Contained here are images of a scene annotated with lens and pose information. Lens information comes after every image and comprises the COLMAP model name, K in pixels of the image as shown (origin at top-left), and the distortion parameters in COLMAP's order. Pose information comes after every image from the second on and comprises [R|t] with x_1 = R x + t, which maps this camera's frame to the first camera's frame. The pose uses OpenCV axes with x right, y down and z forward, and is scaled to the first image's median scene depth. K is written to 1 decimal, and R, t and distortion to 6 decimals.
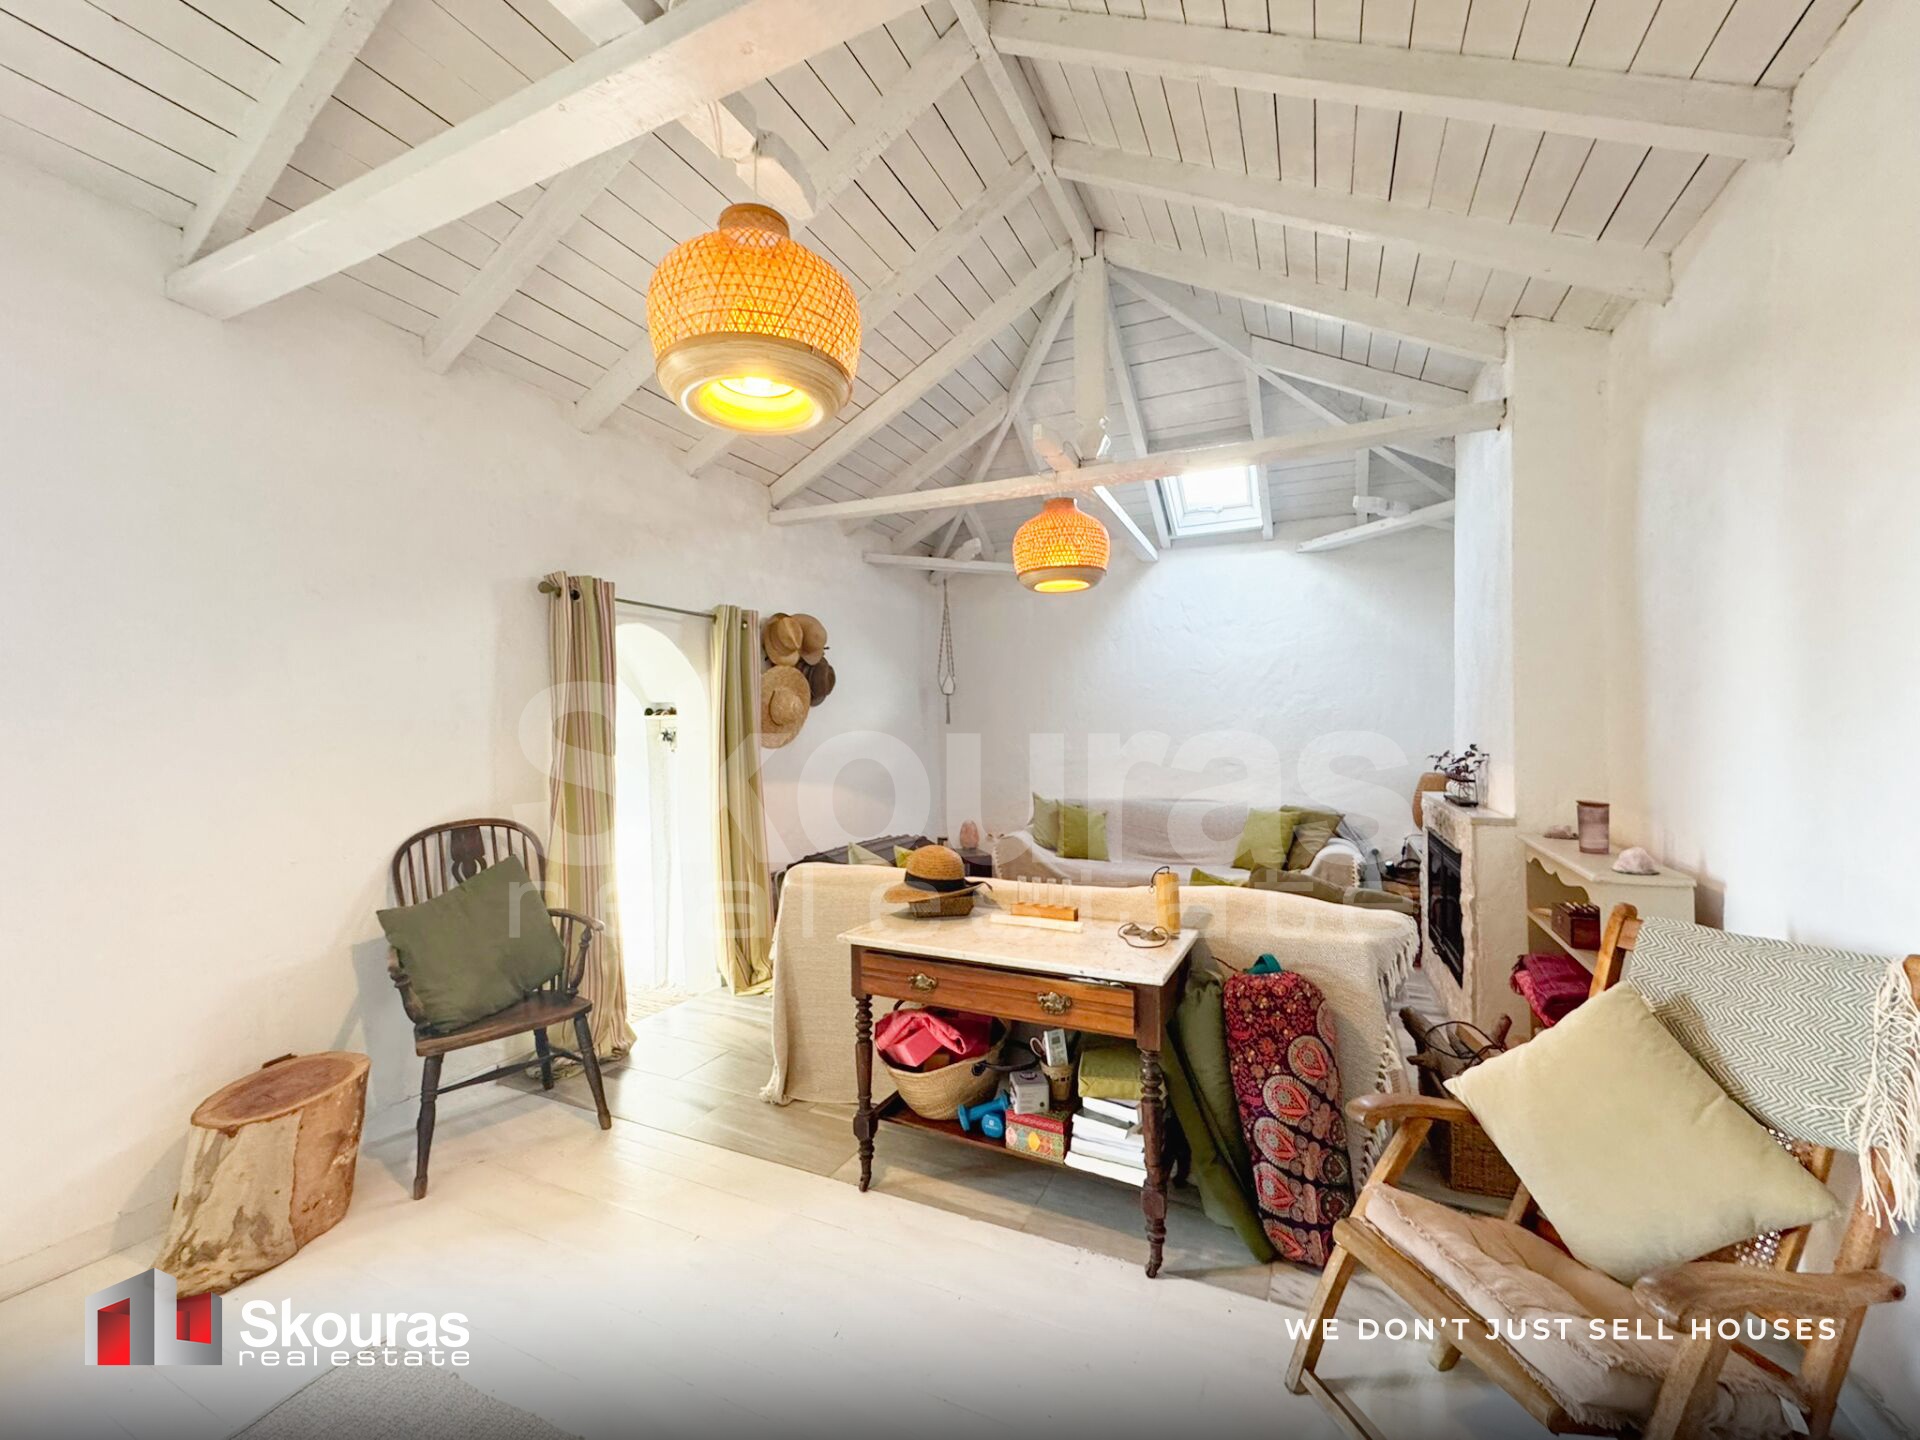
lens RADIAL K [[771.4, 0, 955.3], [0, 771.4, 721.3], [0, 0, 1]] dist [0.000198, -0.000078]
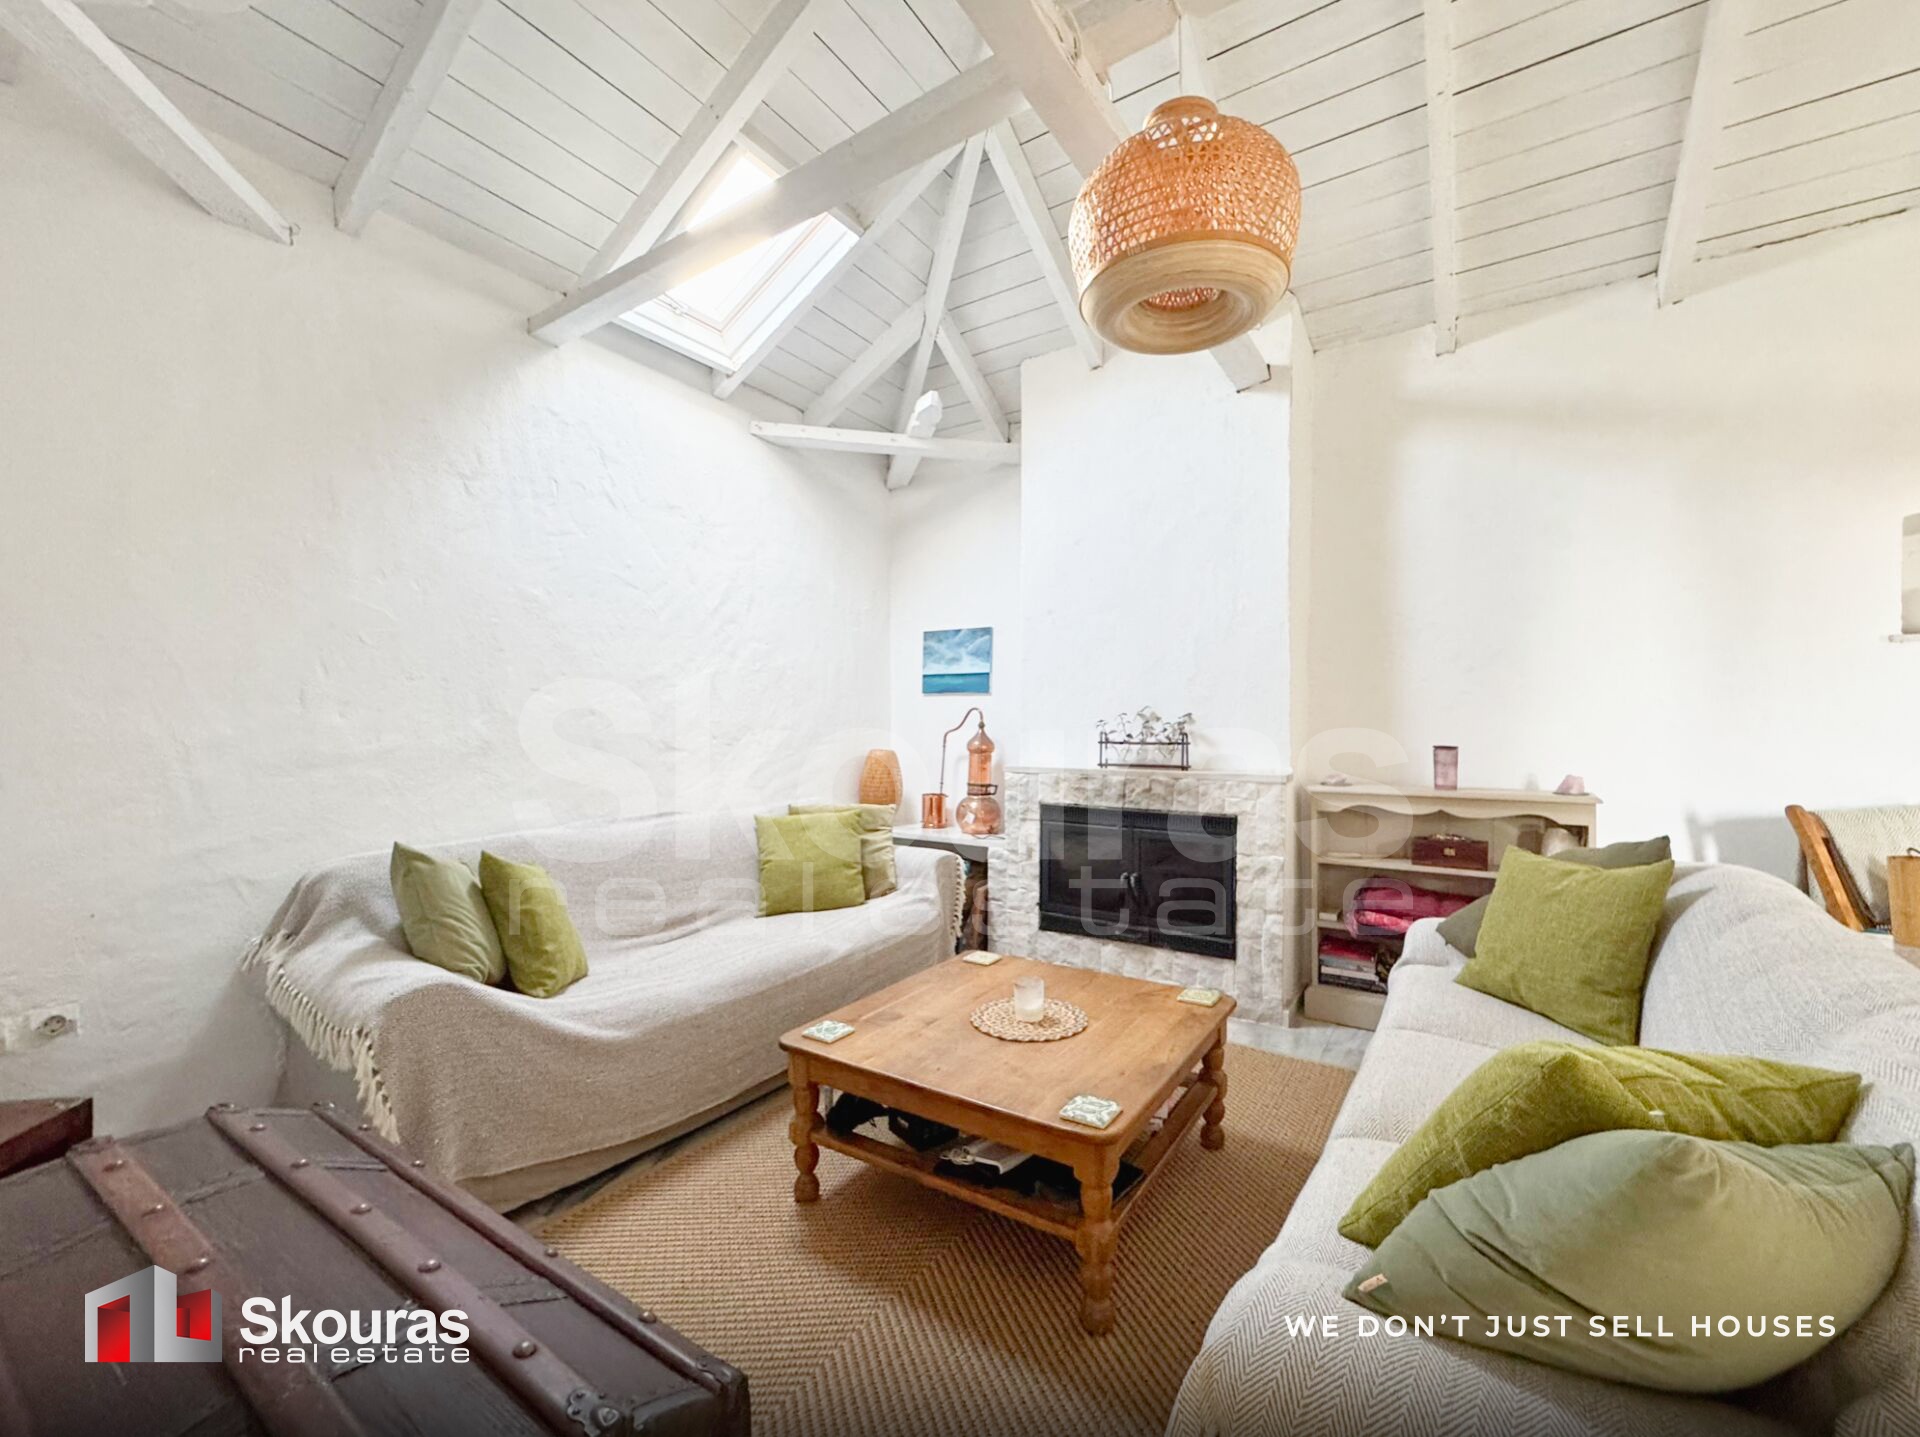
lens RADIAL K [[792.1, 0, 956.5], [0, 792.1, 713.7], [0, 0, 1]] dist [0.001722, 0.000232]
pose [[0.145525, 0.018226, 0.989187, -0.301607], [-0.010400, 0.999803, -0.016892, 0.052726], [-0.989300, -0.007829, 0.145686, 0.983686]]
